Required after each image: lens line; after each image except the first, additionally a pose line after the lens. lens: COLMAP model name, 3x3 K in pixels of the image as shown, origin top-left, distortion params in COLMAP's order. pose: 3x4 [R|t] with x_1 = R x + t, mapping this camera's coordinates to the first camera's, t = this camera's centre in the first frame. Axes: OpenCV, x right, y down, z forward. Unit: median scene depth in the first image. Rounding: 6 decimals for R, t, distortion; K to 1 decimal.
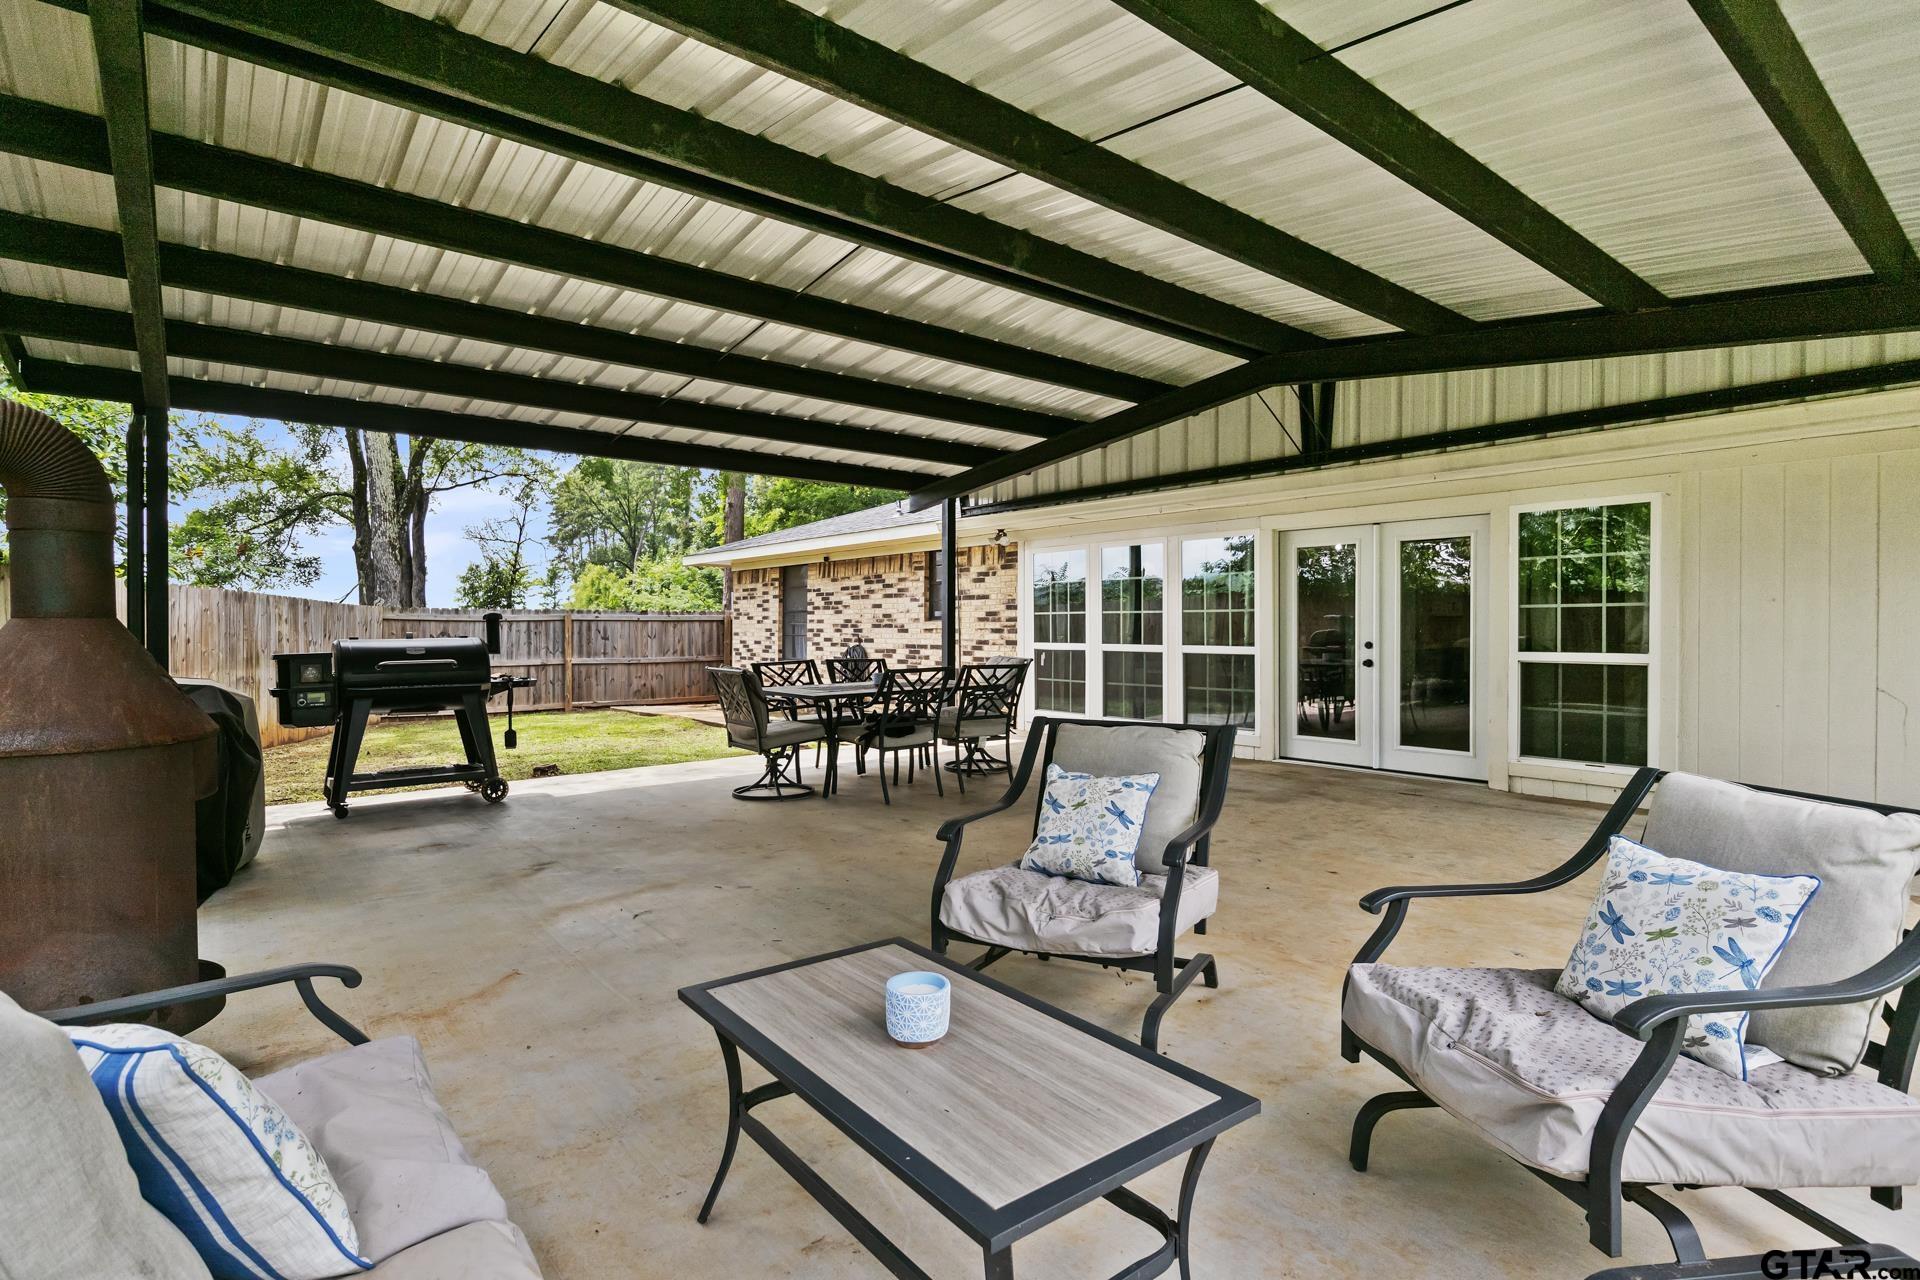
lens RADIAL K [[963.6, 0, 972.9], [0, 963.6, 627.1], [0, 0, 1]] dist [-0.006289, -0.000962]
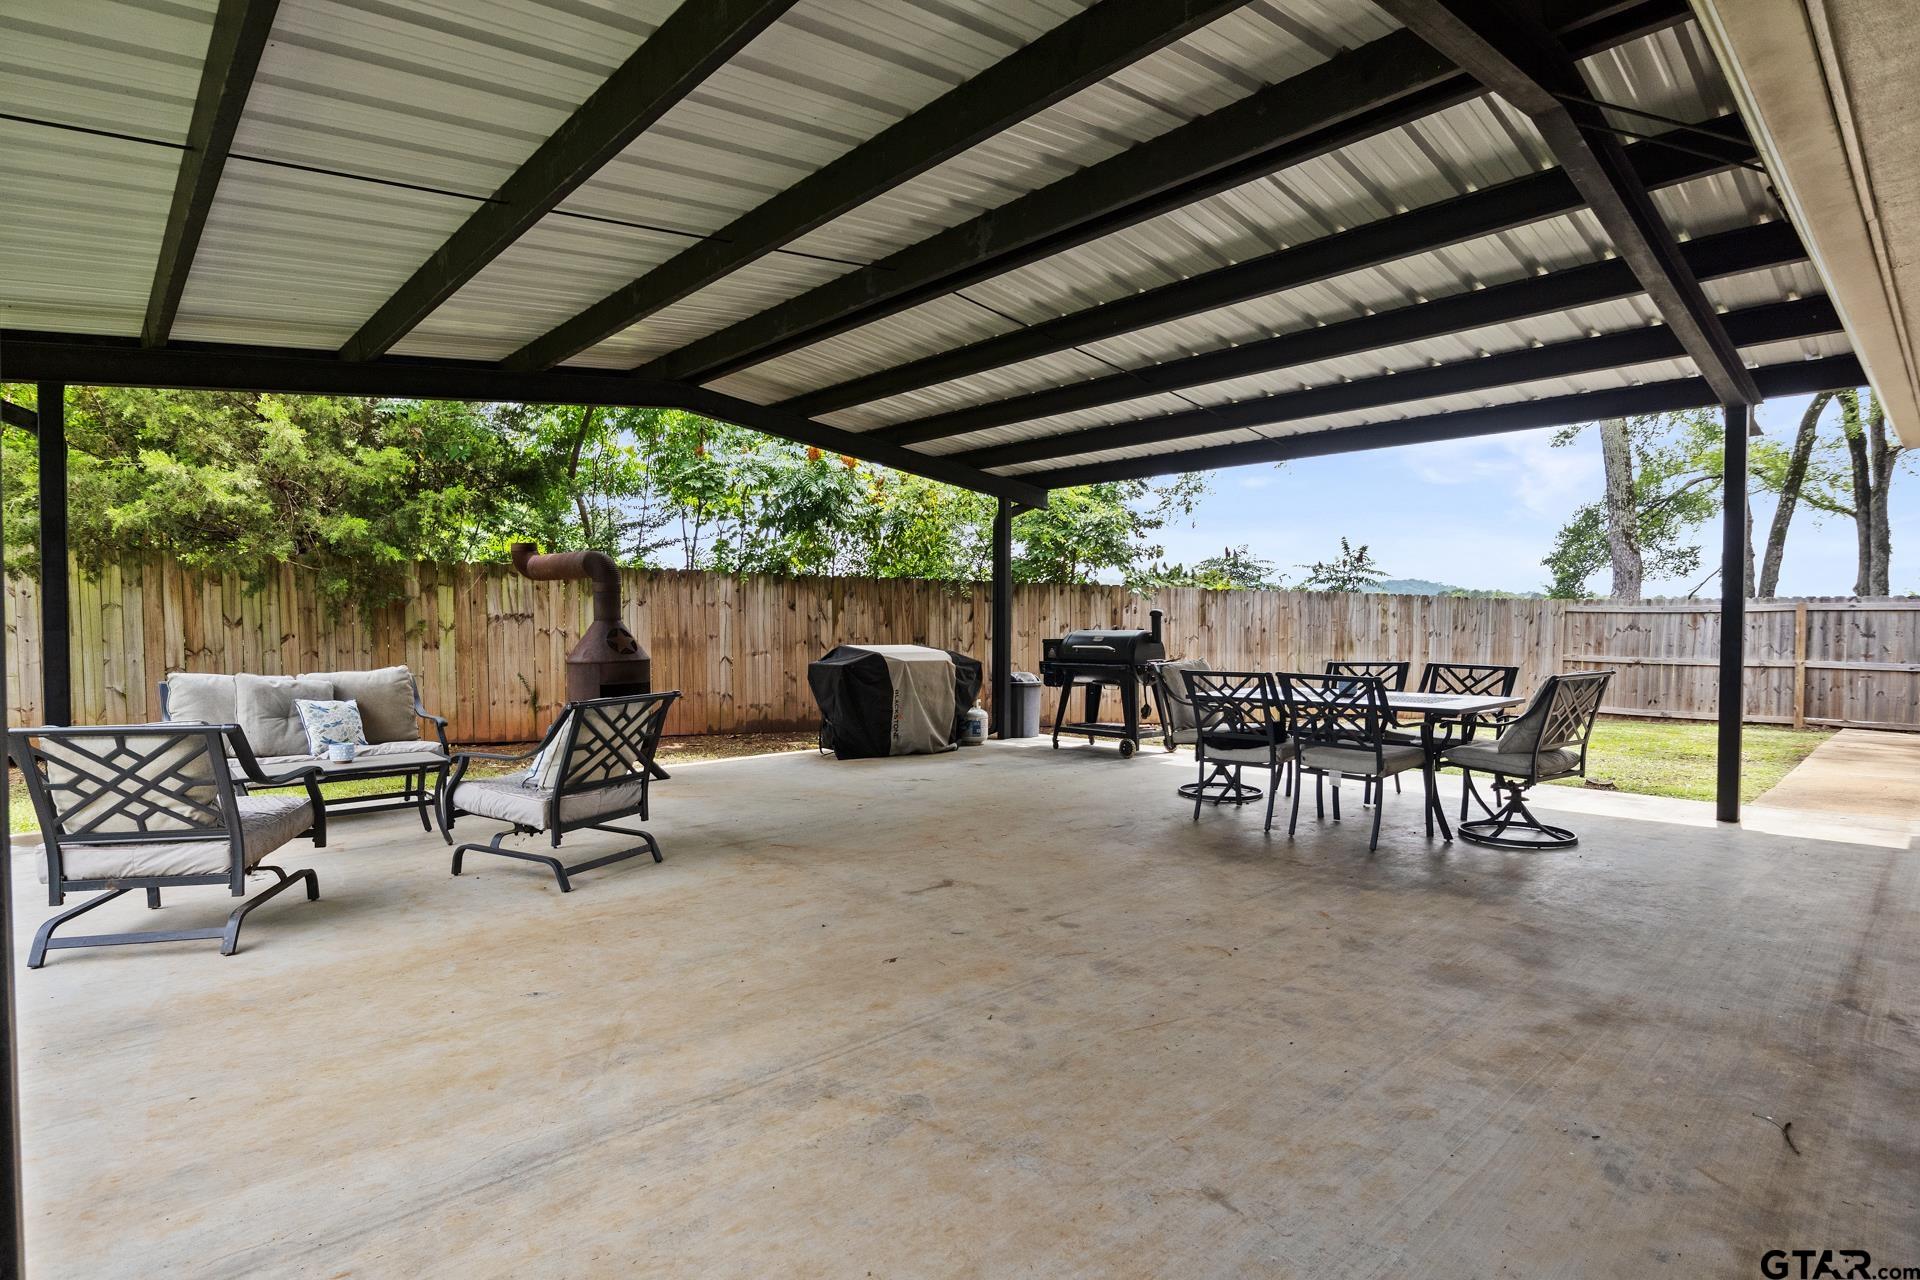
lens RADIAL K [[963.6, 0, 959.6], [0, 963.6, 645.3], [0, 0, 1]] dist [-0.006289, -0.000962]
pose [[0.056219, 0.028369, -0.998015, 0.613784], [0.001385, 0.999593, 0.028492, -0.004812], [0.998418, -0.002984, 0.056157, 0.558096]]
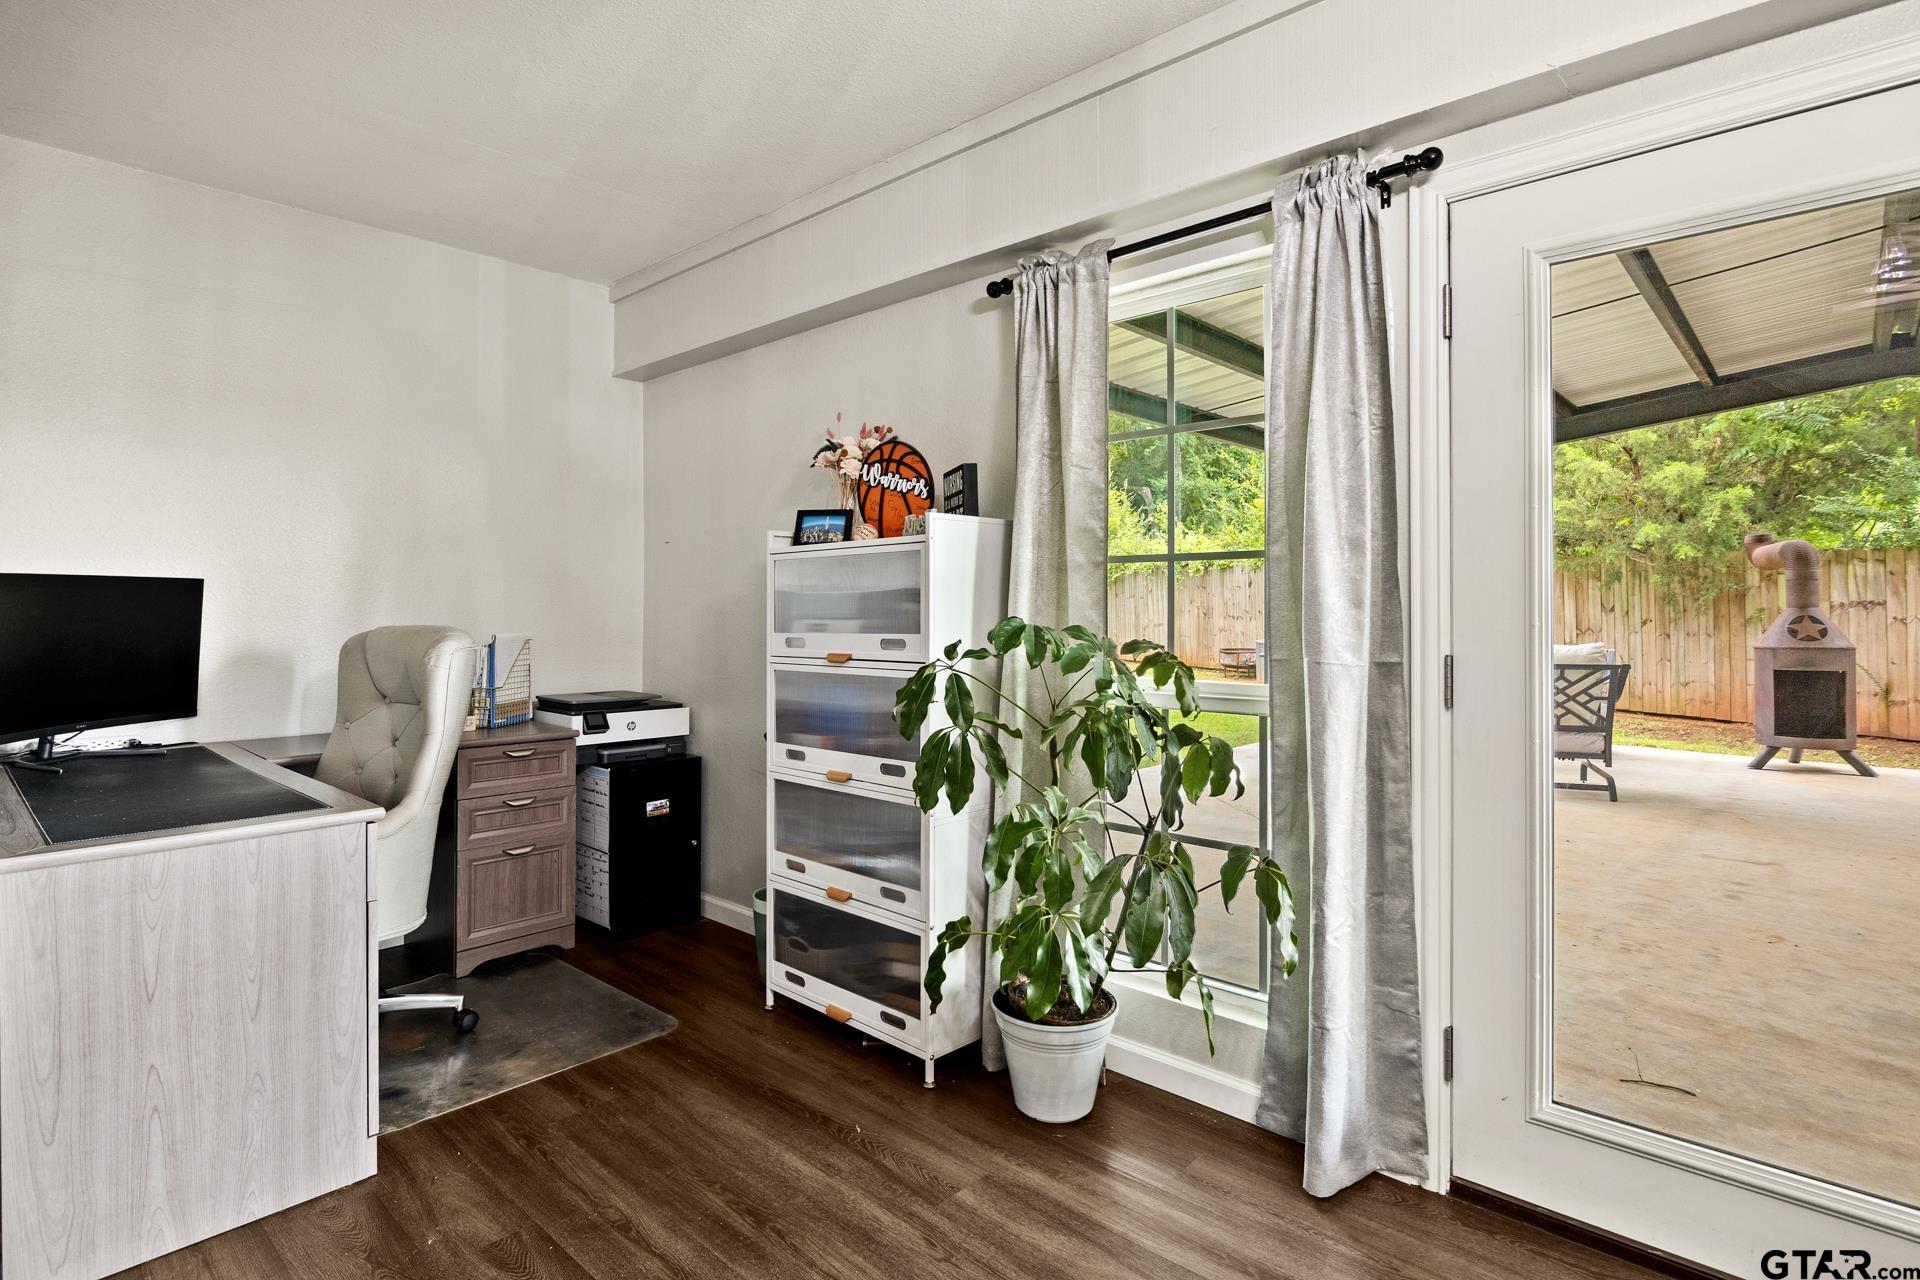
lens RADIAL K [[963.6, 0, 954.0], [0, 963.6, 602.0], [0, 0, 1]] dist [-0.006289, -0.000962]
pose [[-0.992522, 0.000047, -0.122065, 0.607761], [0.000917, 0.999975, -0.007068, -0.002895], [0.122062, -0.007127, -0.992497, 1.063895]]
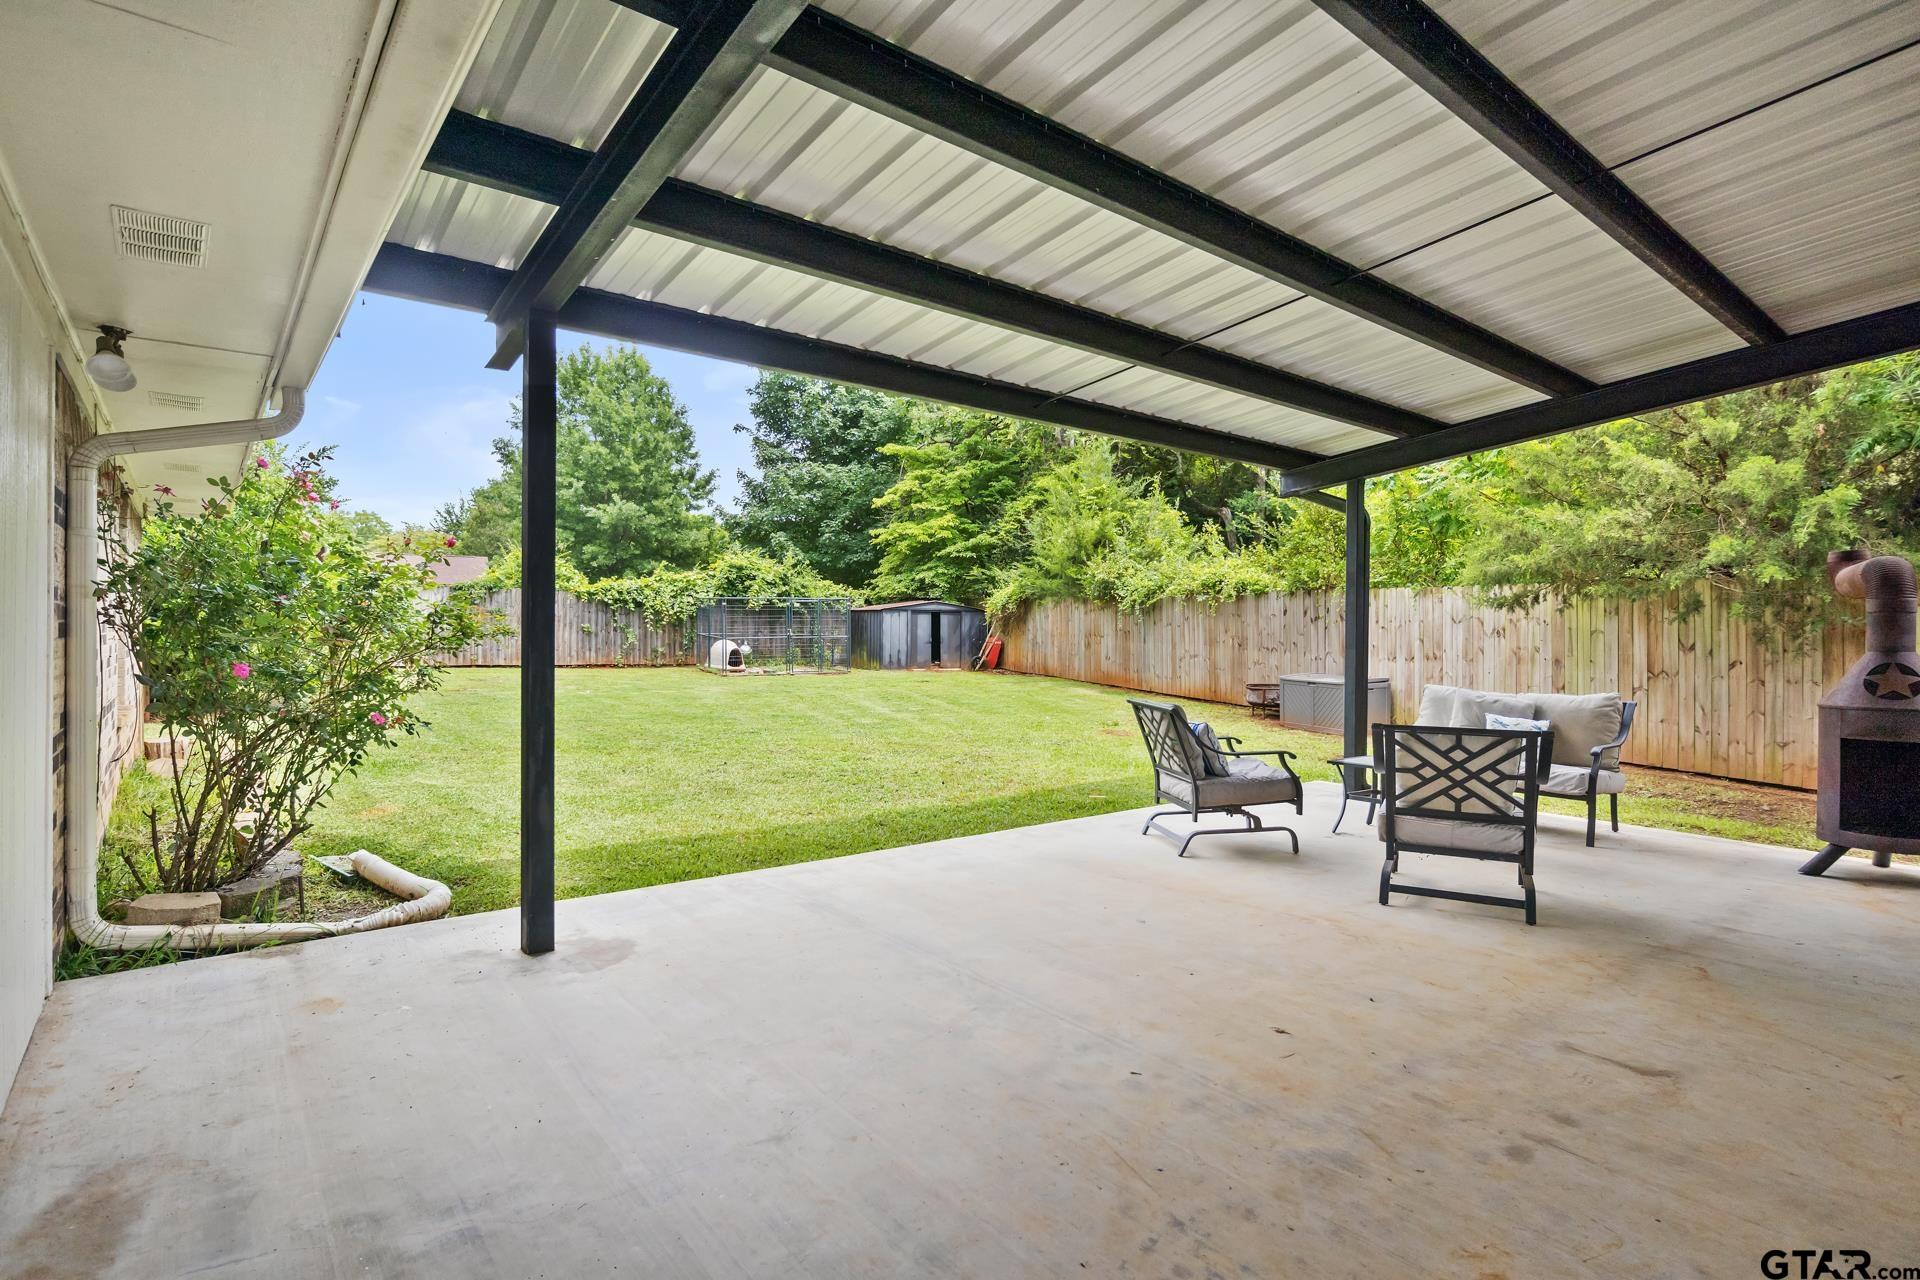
lens RADIAL K [[963.6, 0, 967.9], [0, 963.6, 639.1], [0, 0, 1]] dist [-0.006289, -0.000962]
pose [[-0.999878, -0.011971, 0.010055, 0.322272], [-0.011903, 0.999906, 0.006829, -0.008388], [-0.010135, 0.006708, -0.999926, 0.916737]]
